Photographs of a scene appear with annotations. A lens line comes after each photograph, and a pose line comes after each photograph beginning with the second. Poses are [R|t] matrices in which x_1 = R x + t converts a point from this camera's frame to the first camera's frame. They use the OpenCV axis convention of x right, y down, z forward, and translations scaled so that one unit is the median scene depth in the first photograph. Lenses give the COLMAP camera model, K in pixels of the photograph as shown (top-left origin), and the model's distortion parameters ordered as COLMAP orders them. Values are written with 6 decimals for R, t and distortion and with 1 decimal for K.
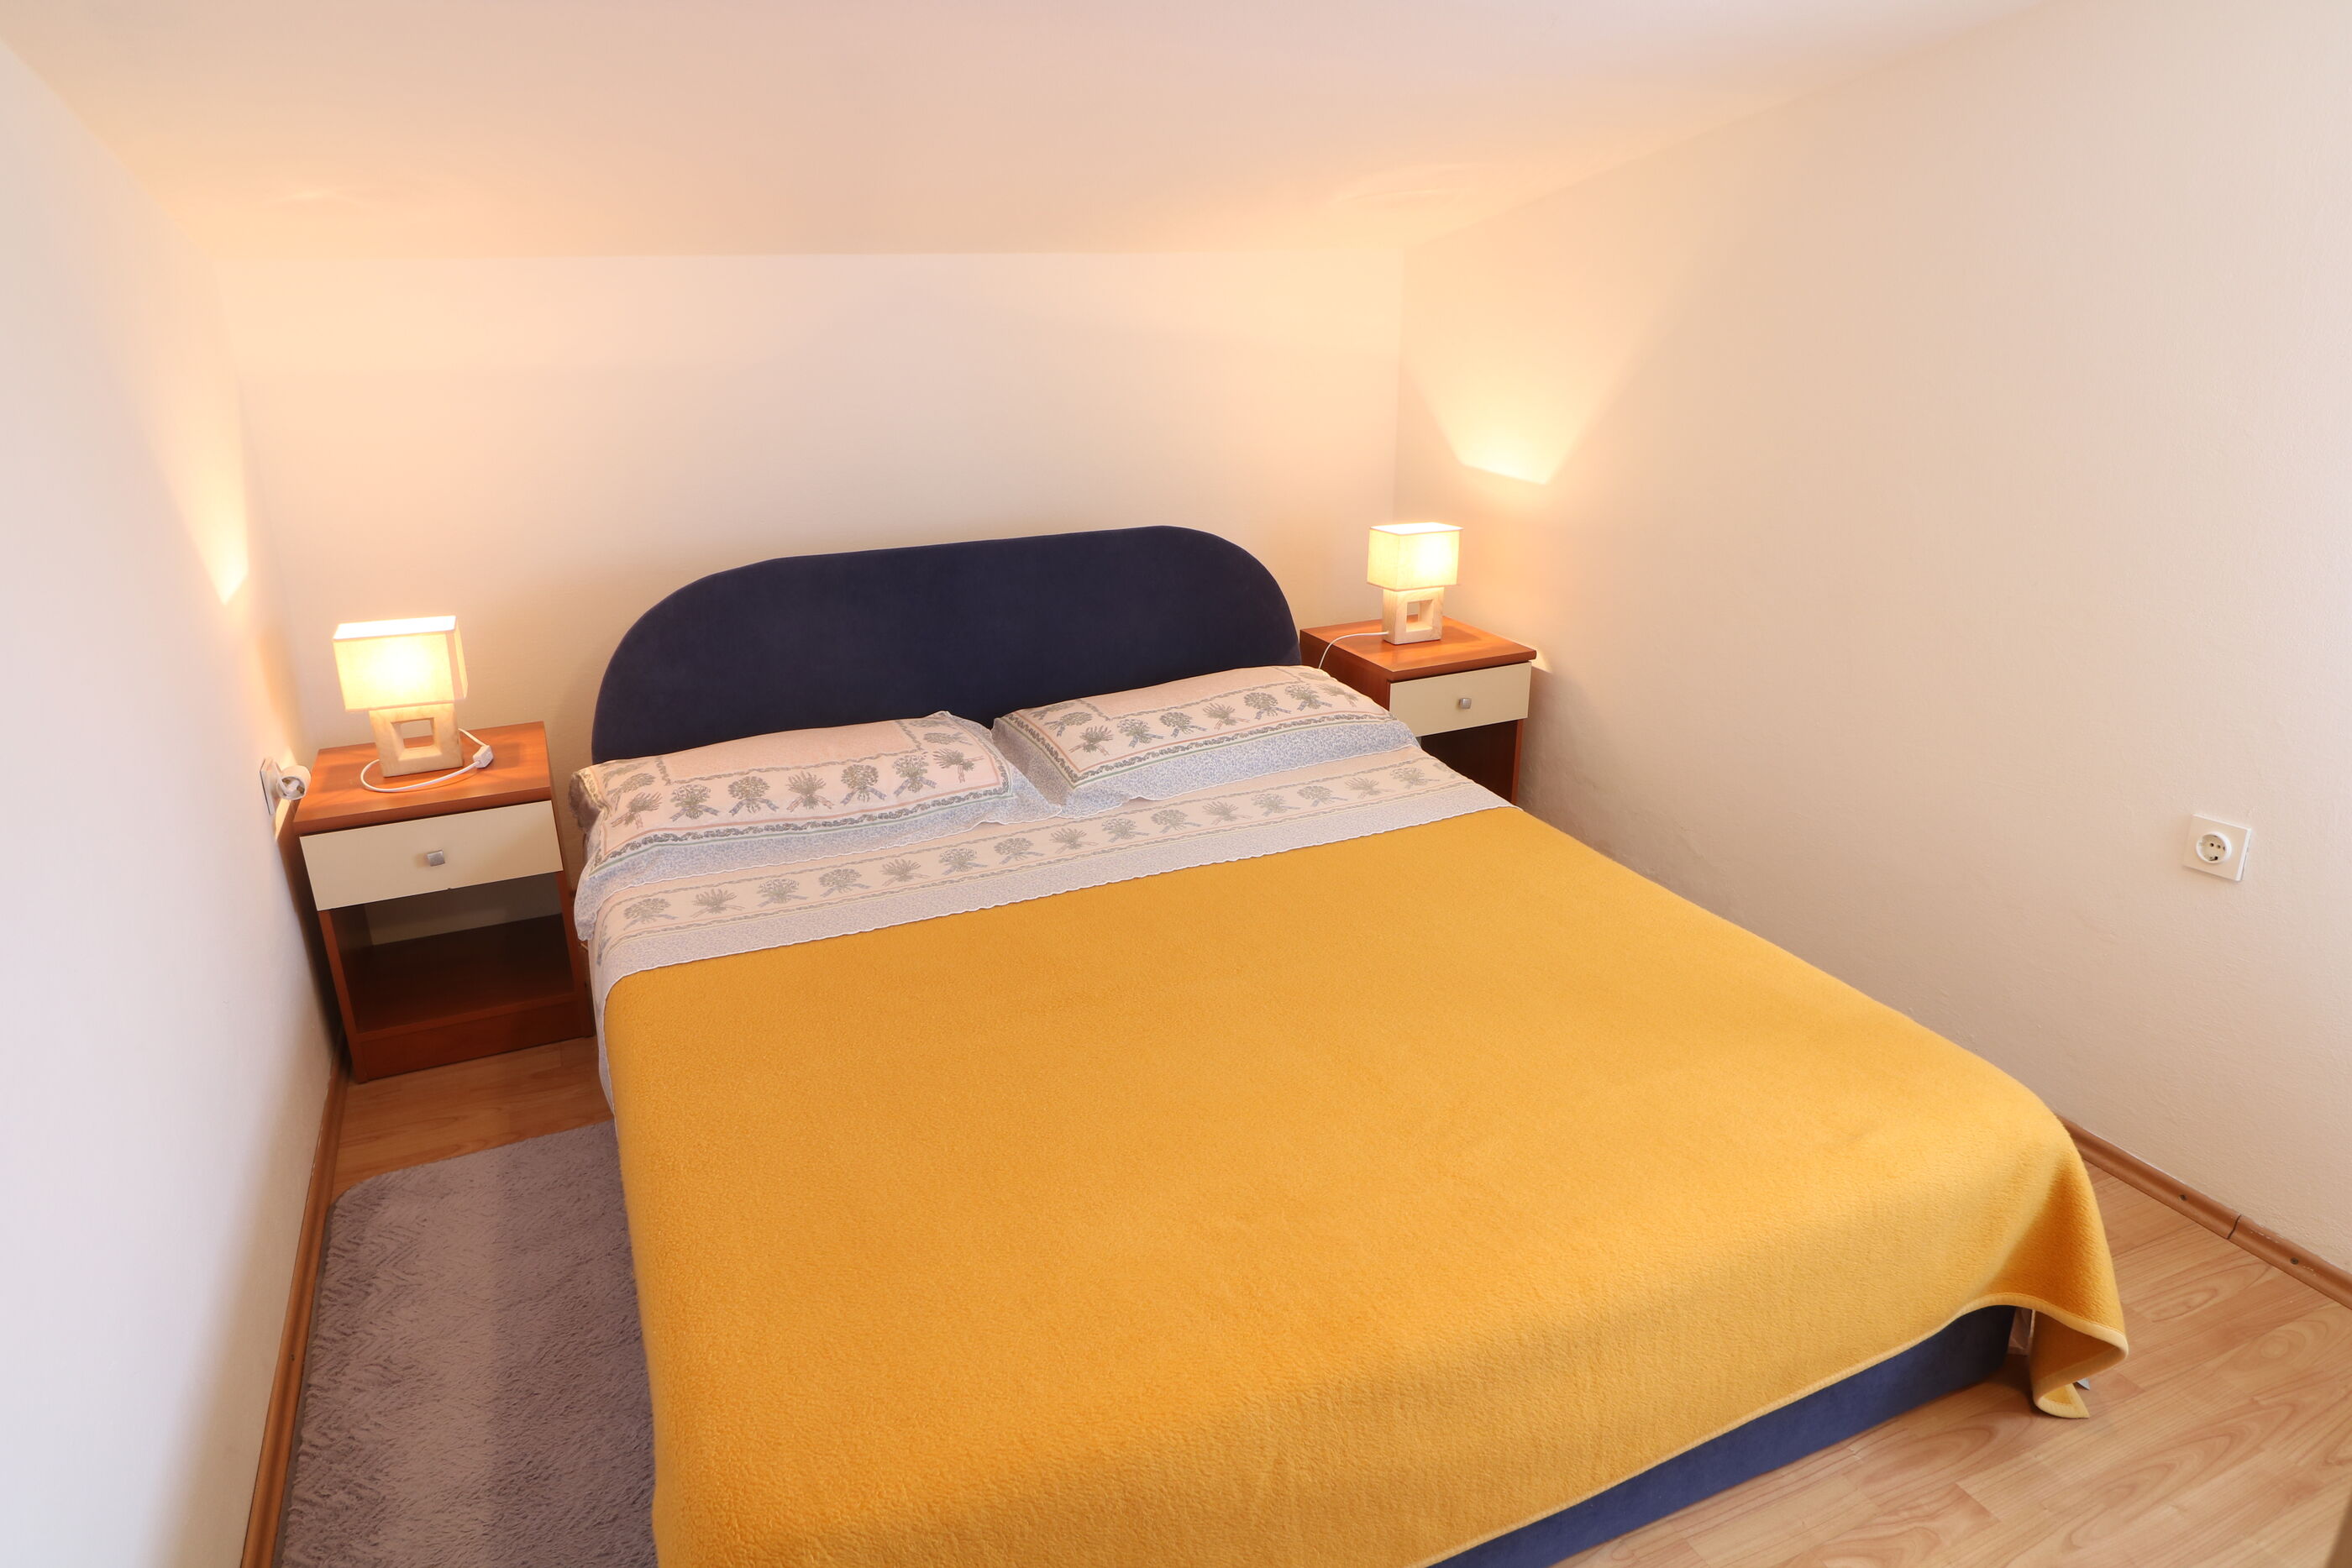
lens RADIAL K [[1438.4, 0, 1178.7], [0, 1438.4, 778.5], [0, 0, 1]] dist [-0.005022, 0.000923]
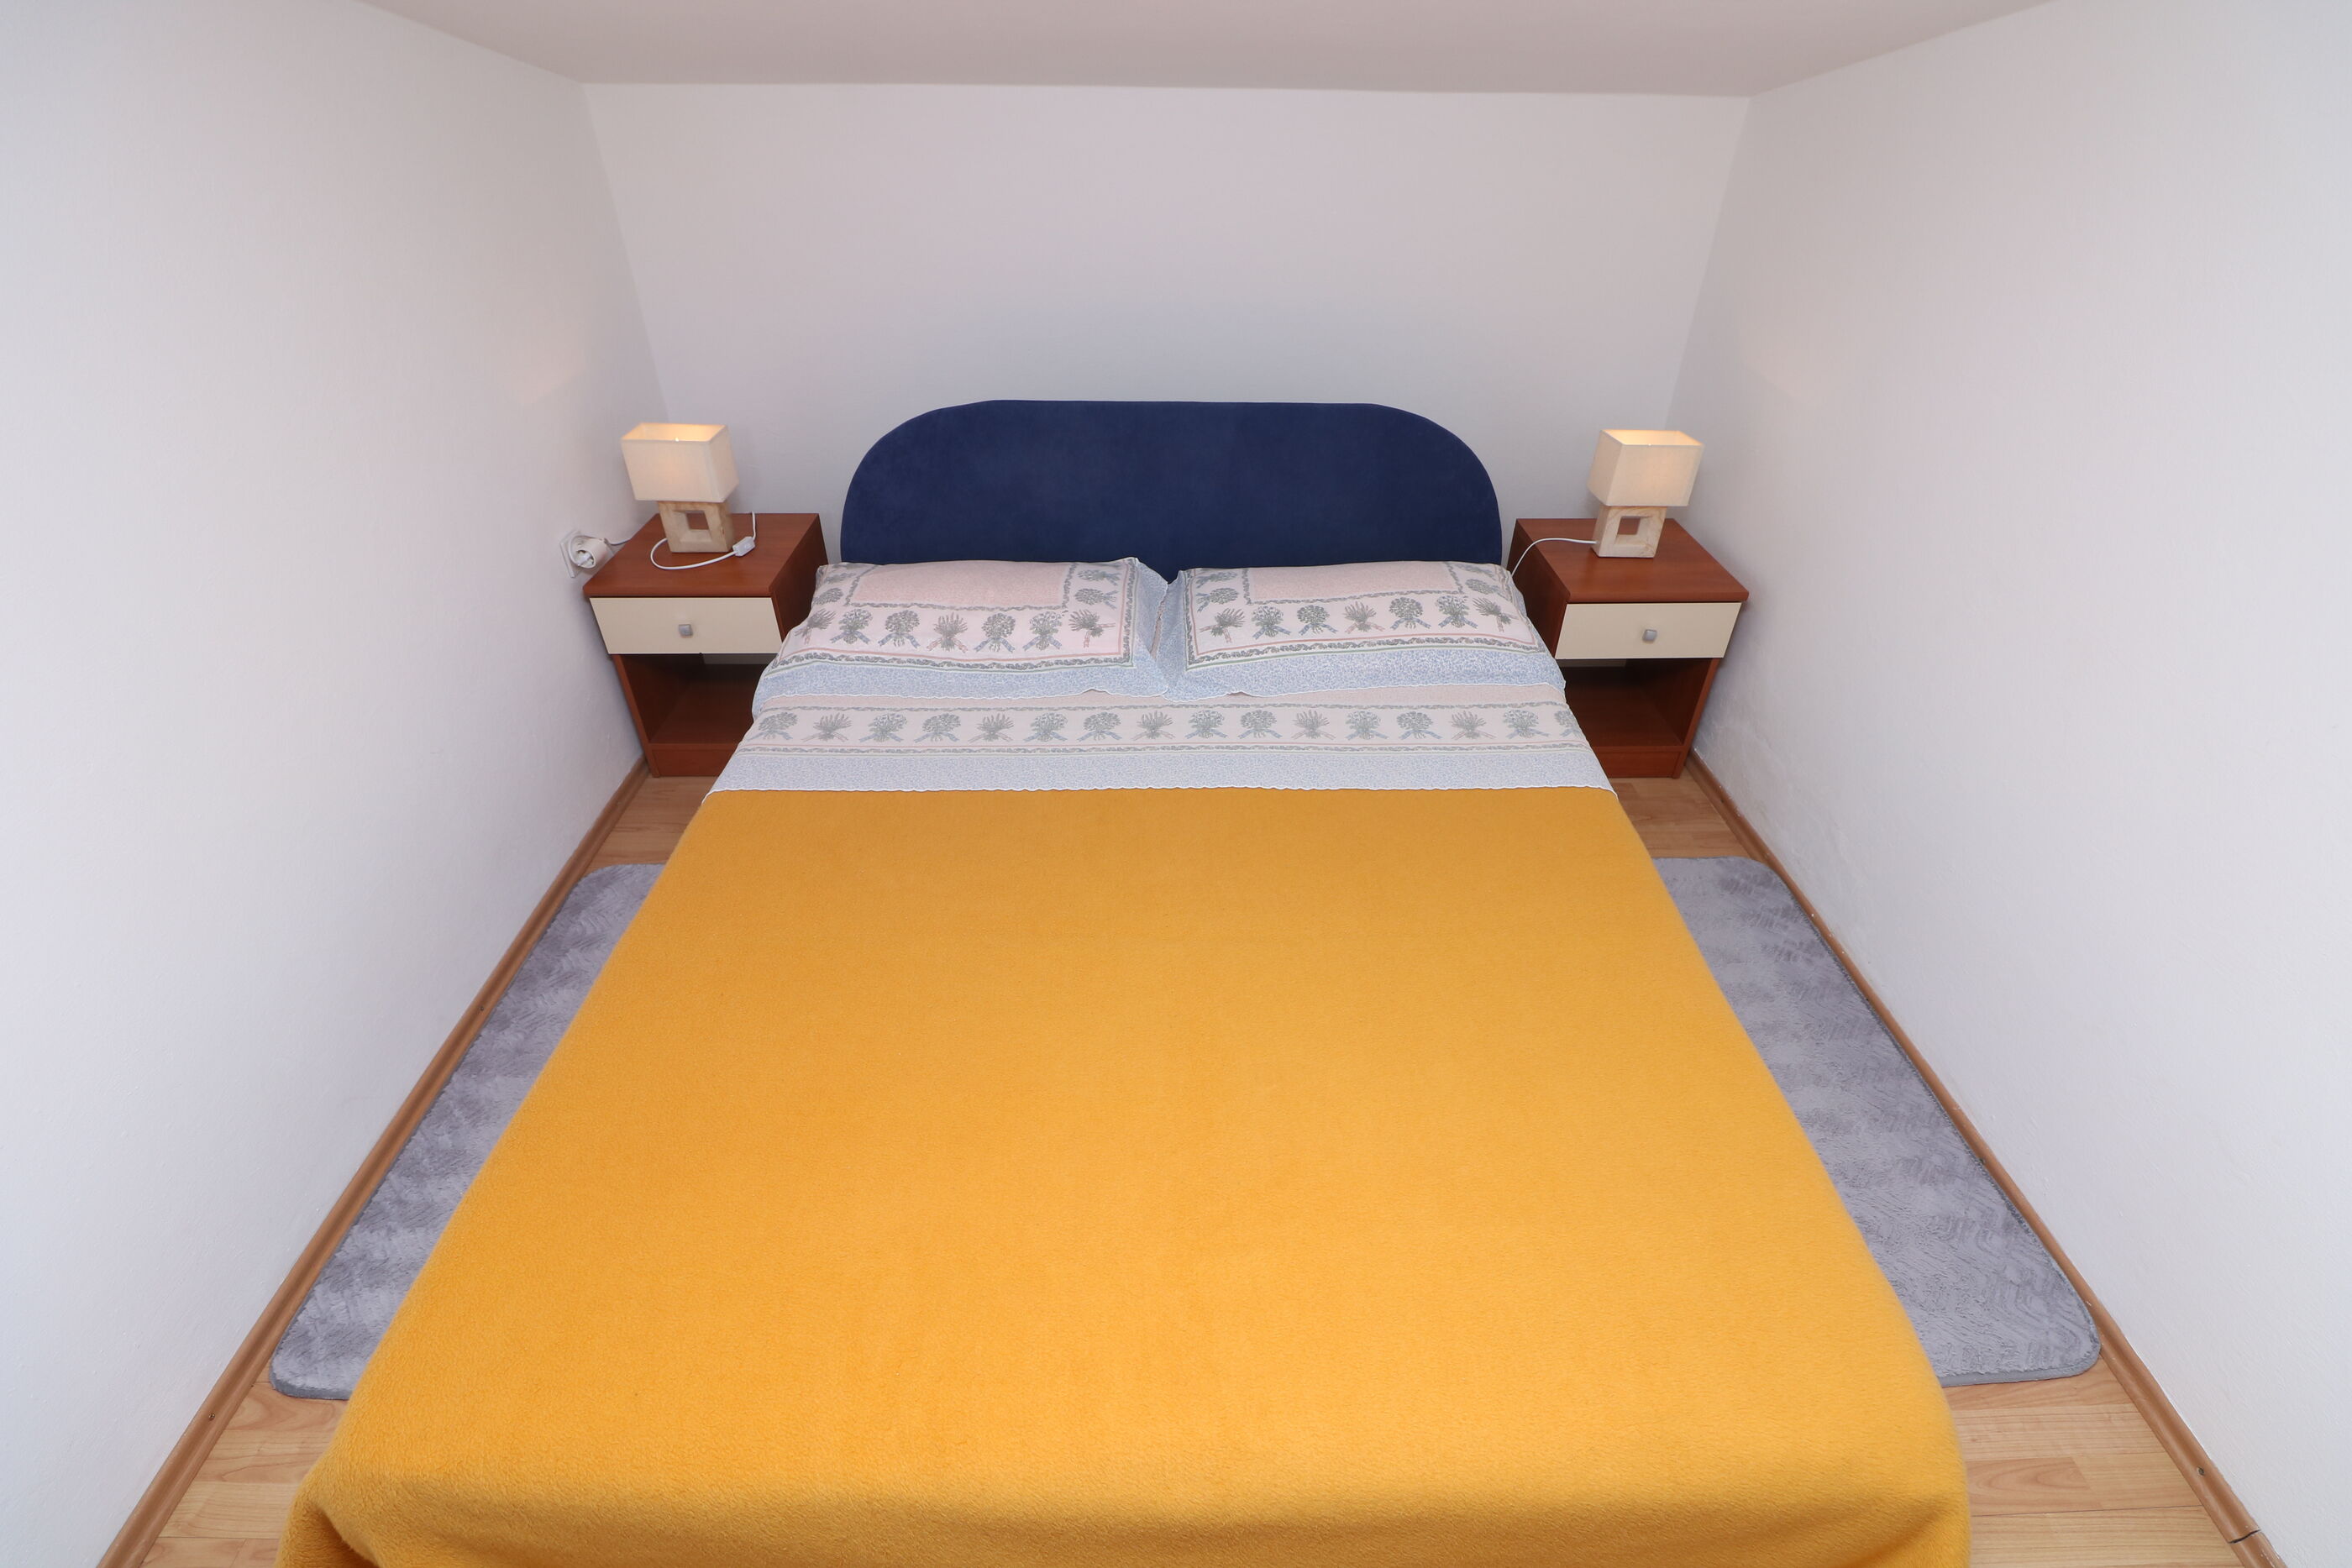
lens RADIAL K [[1087.7, 0, 1184.7], [0, 1087.7, 784.3], [0, 0, 1]] dist [-0.007354, -0.008835]
pose [[0.917997, 0.244348, -0.312372, 0.206327], [-0.152077, 0.944325, 0.291759, -0.153996], [0.366271, -0.220329, 0.904047, 0.255592]]
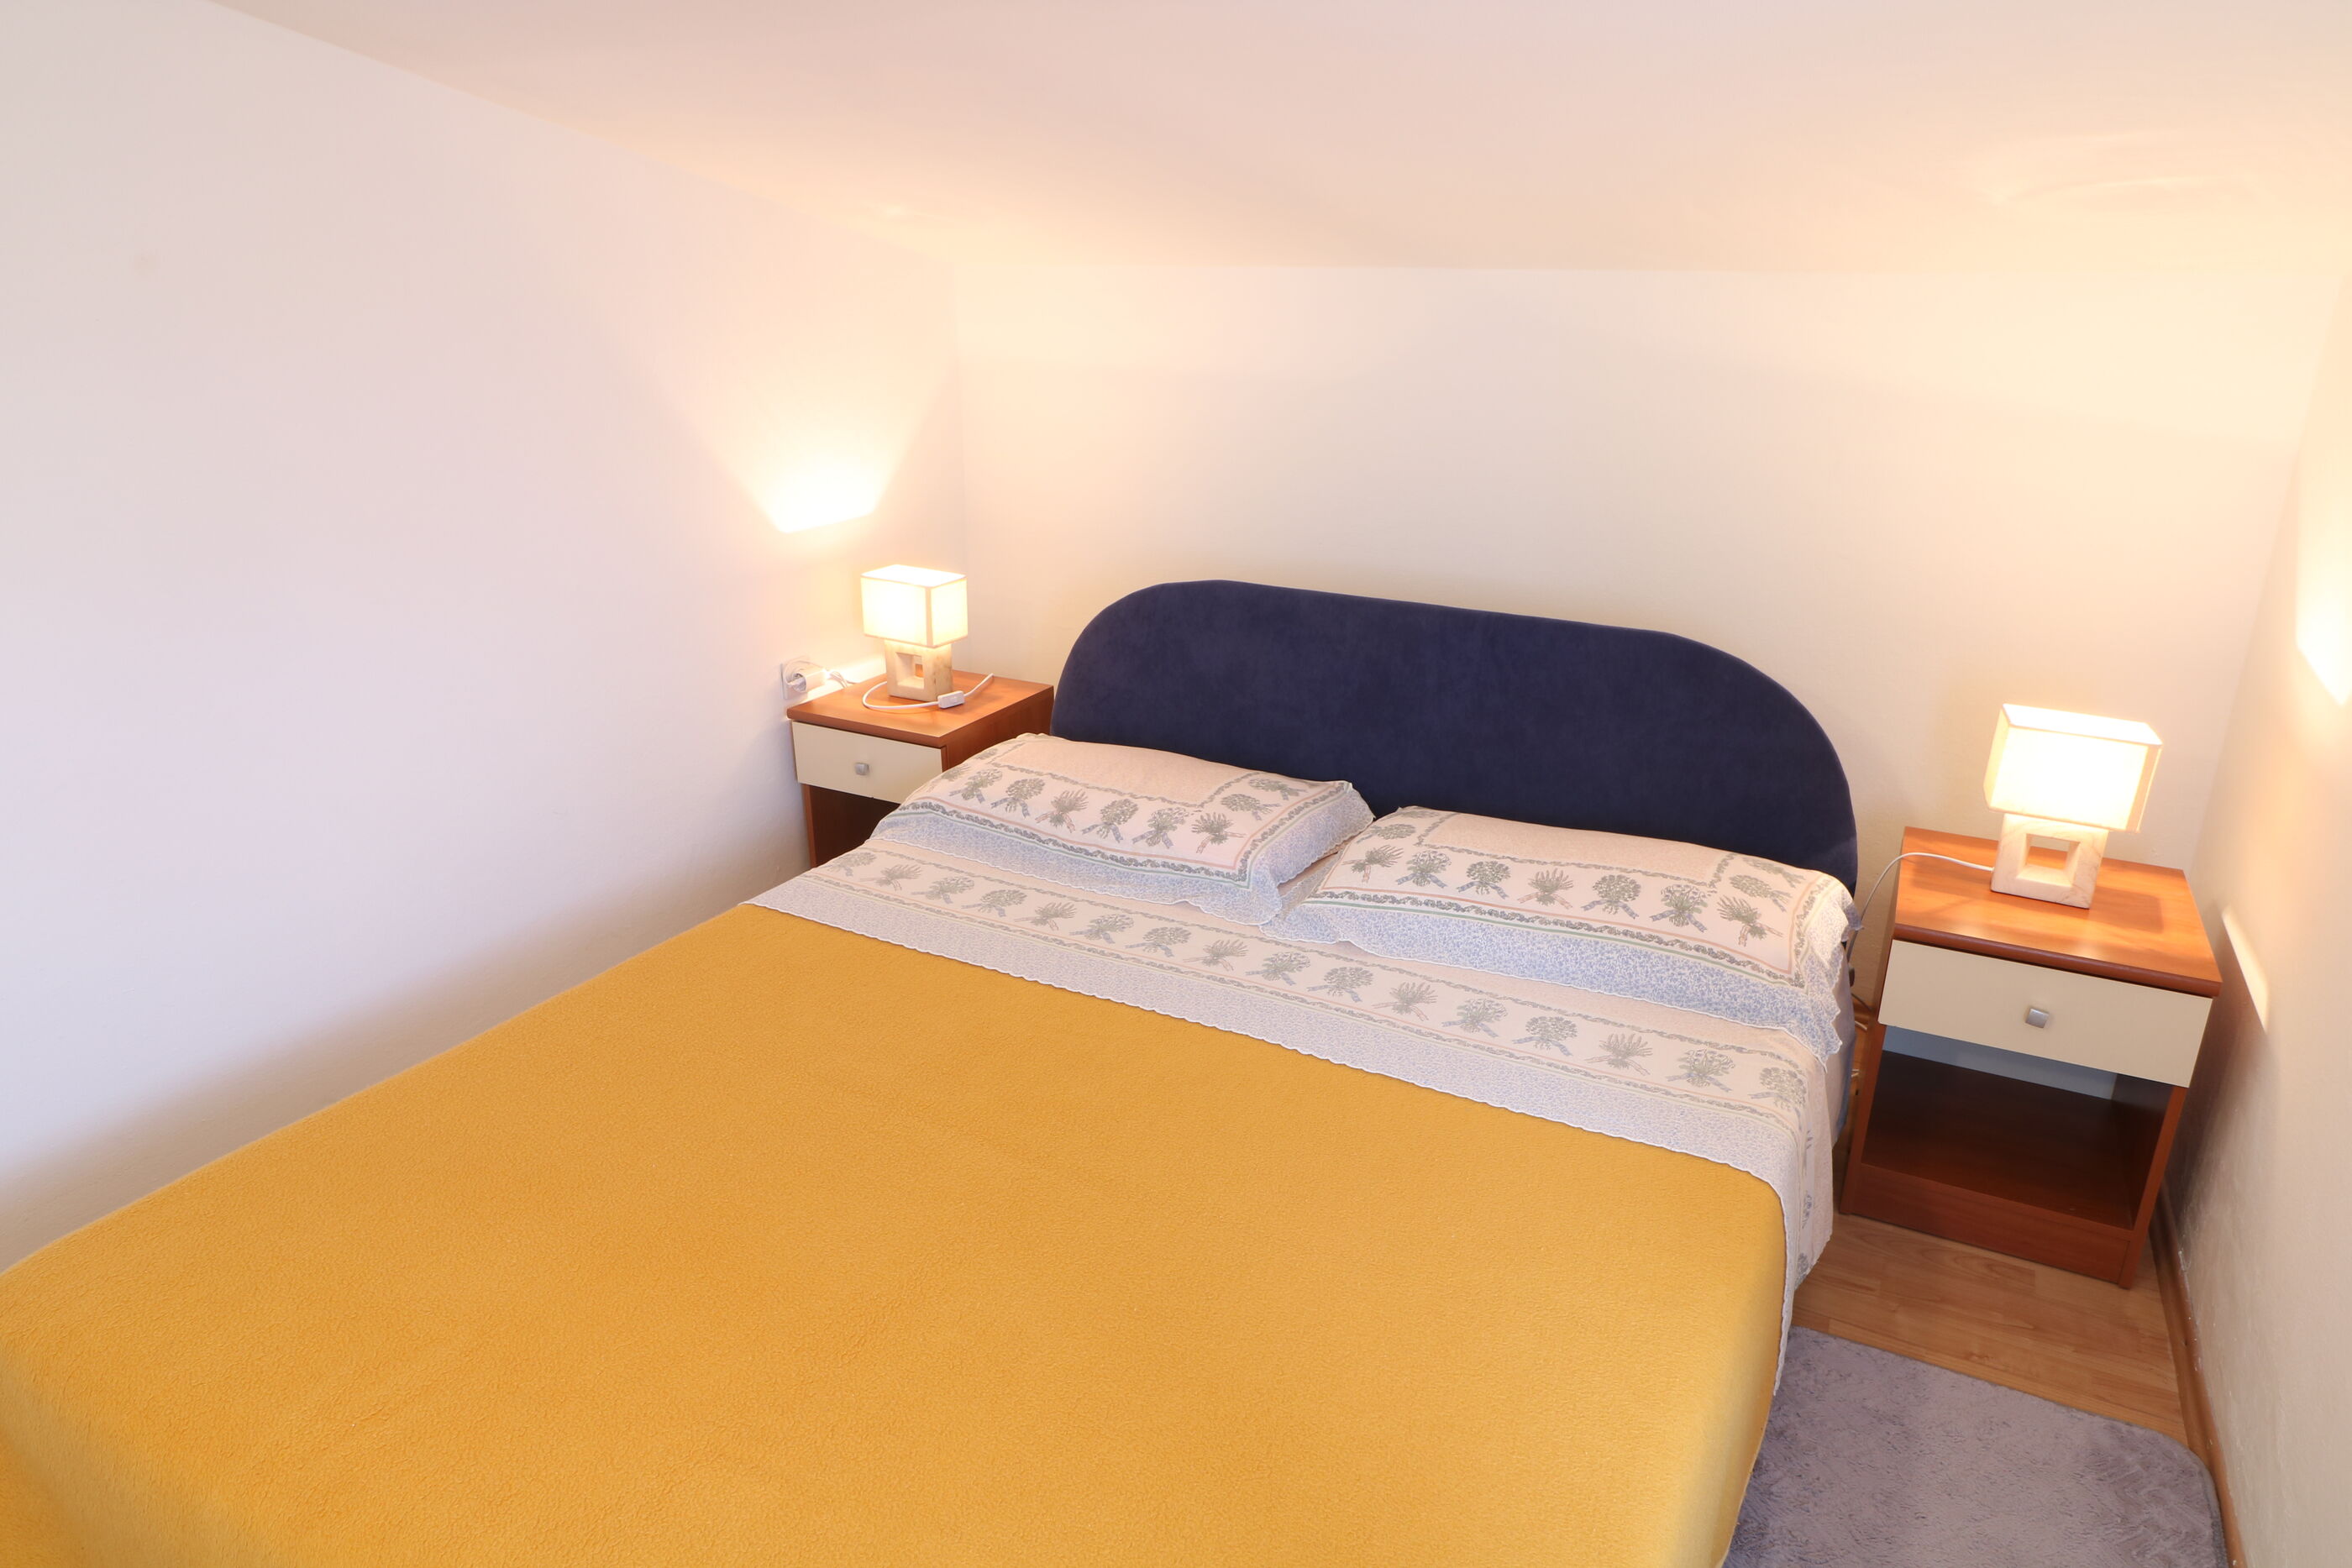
lens RADIAL K [[1438.4, 0, 1176.7], [0, 1438.4, 782.9], [0, 0, 1]] dist [-0.005022, 0.000923]
pose [[0.604454, 0.282197, -0.744983, 0.506837], [-0.279326, 0.950864, 0.133548, -0.157761], [0.746064, 0.127370, 0.653578, 0.397993]]
